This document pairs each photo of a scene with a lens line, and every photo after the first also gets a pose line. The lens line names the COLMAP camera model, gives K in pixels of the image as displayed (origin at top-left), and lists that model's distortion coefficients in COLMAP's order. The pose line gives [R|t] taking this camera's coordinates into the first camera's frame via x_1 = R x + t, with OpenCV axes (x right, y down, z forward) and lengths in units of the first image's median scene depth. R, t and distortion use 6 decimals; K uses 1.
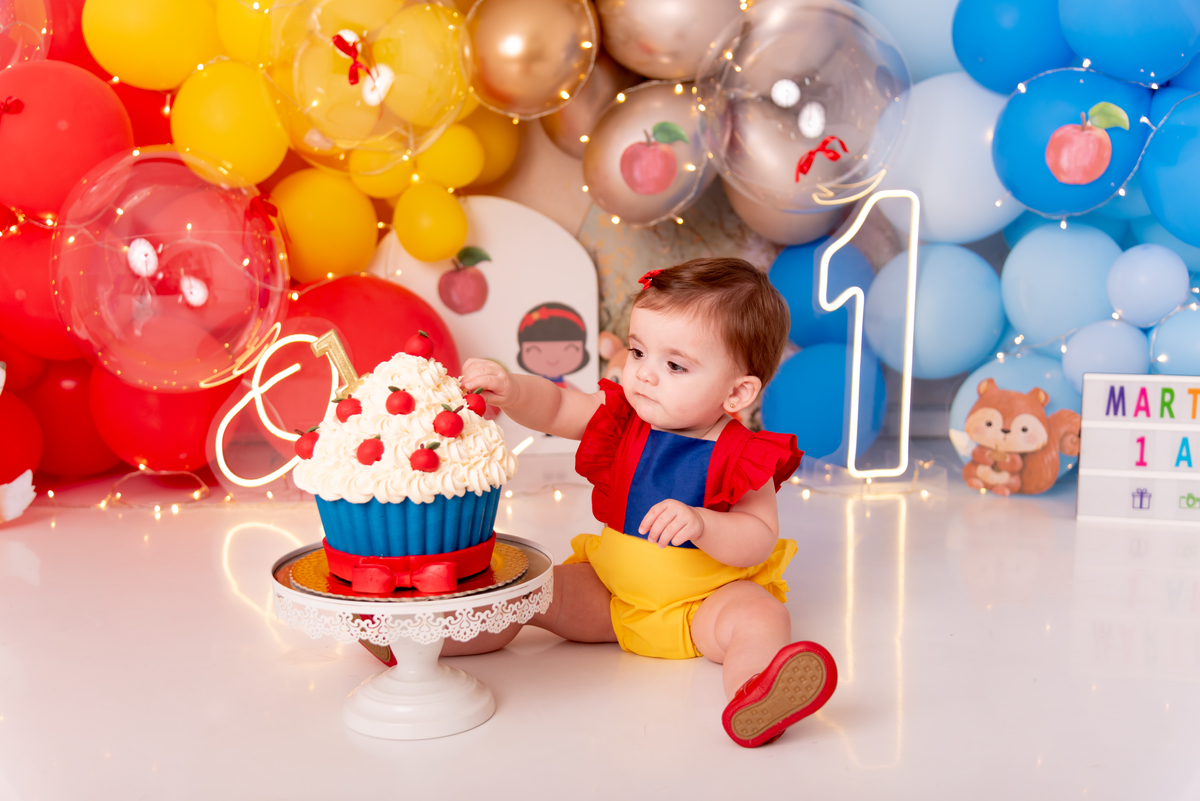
lens RADIAL K [[1287.8, 0, 594.8], [0, 1287.8, 412.8], [0, 0, 1]] dist [-0.000892, 0.000000]
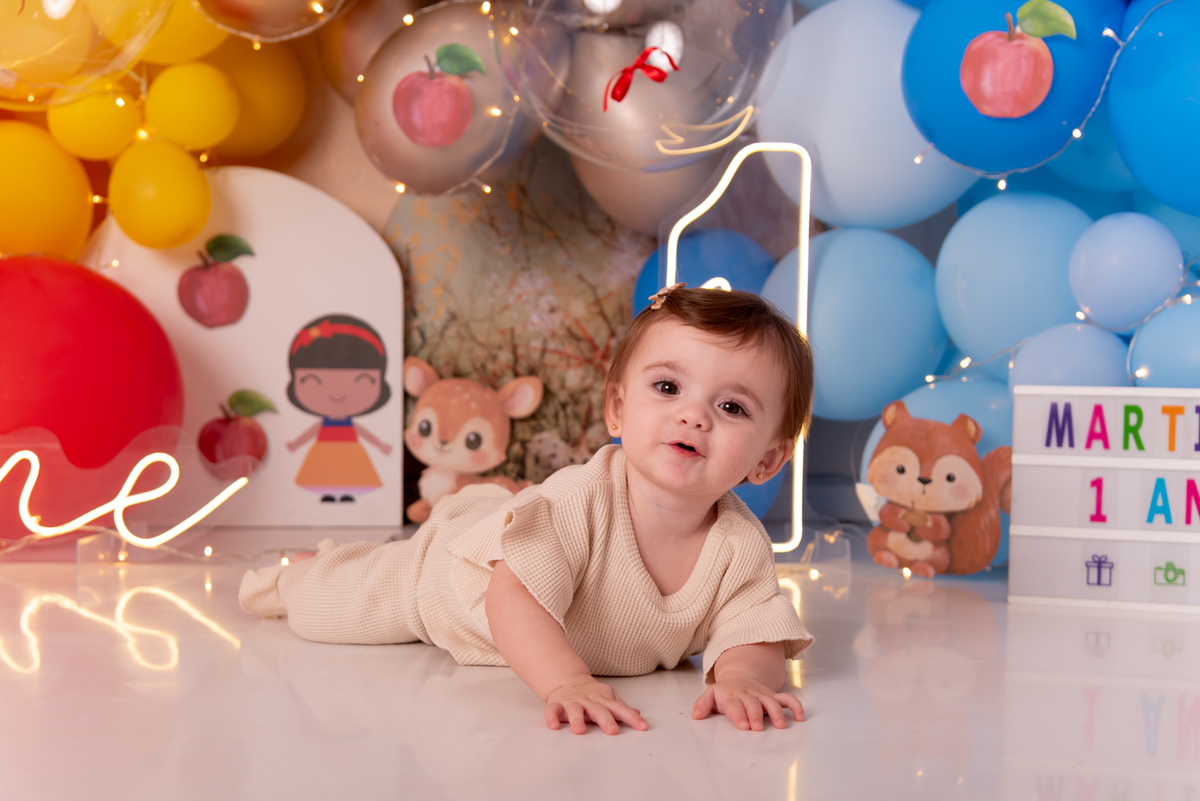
lens RADIAL K [[1646.4, 0, 602.7], [0, 1646.4, 425.3], [0, 0, 1]] dist [-0.001465, 0.000000]
pose [[0.998923, 0.019163, -0.042253, 0.179399], [-0.023374, 0.994558, -0.101529, 0.076346], [0.040078, 0.102407, 0.993935, 0.111226]]
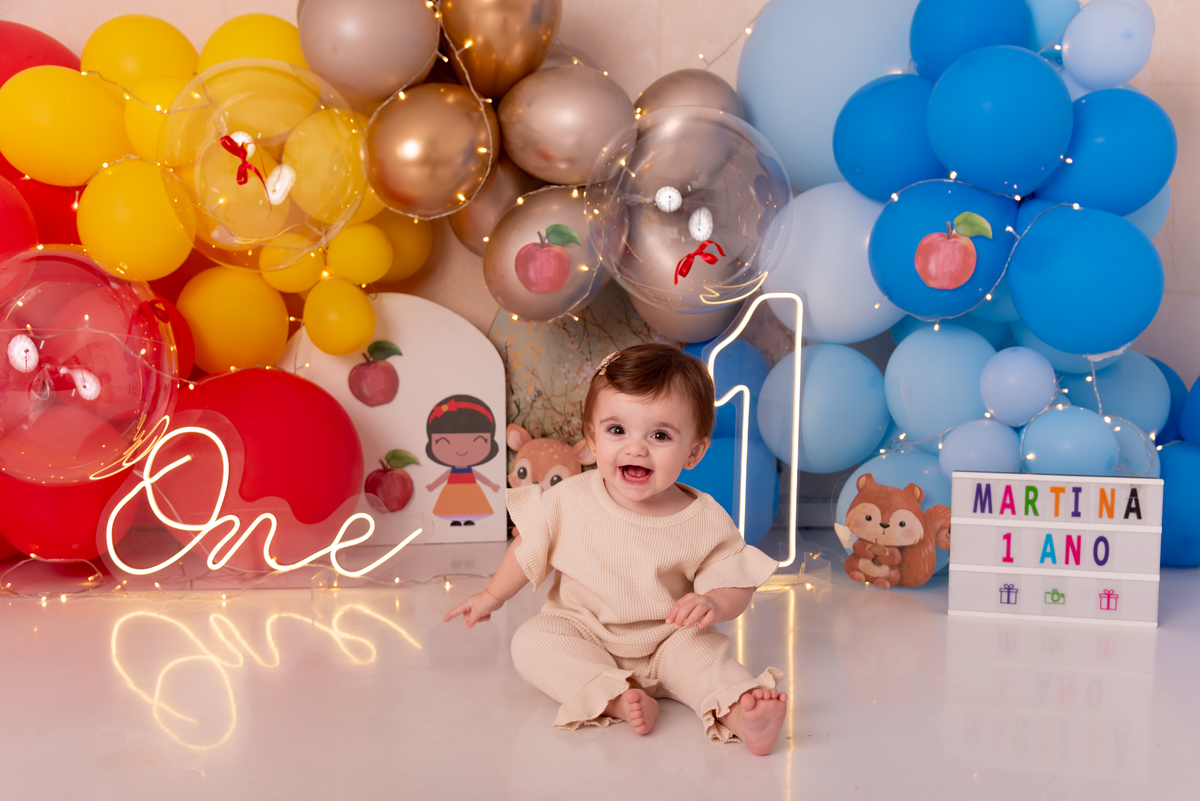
lens RADIAL K [[1205.6, 0, 622.9], [0, 1205.6, 417.0], [0, 0, 1]] dist [-0.005284, 0.000000]
pose [[0.999529, 0.008940, 0.029349, 0.079008], [-0.007123, 0.998085, -0.061447, -0.011516], [-0.029842, 0.061209, 0.997679, 0.038424]]
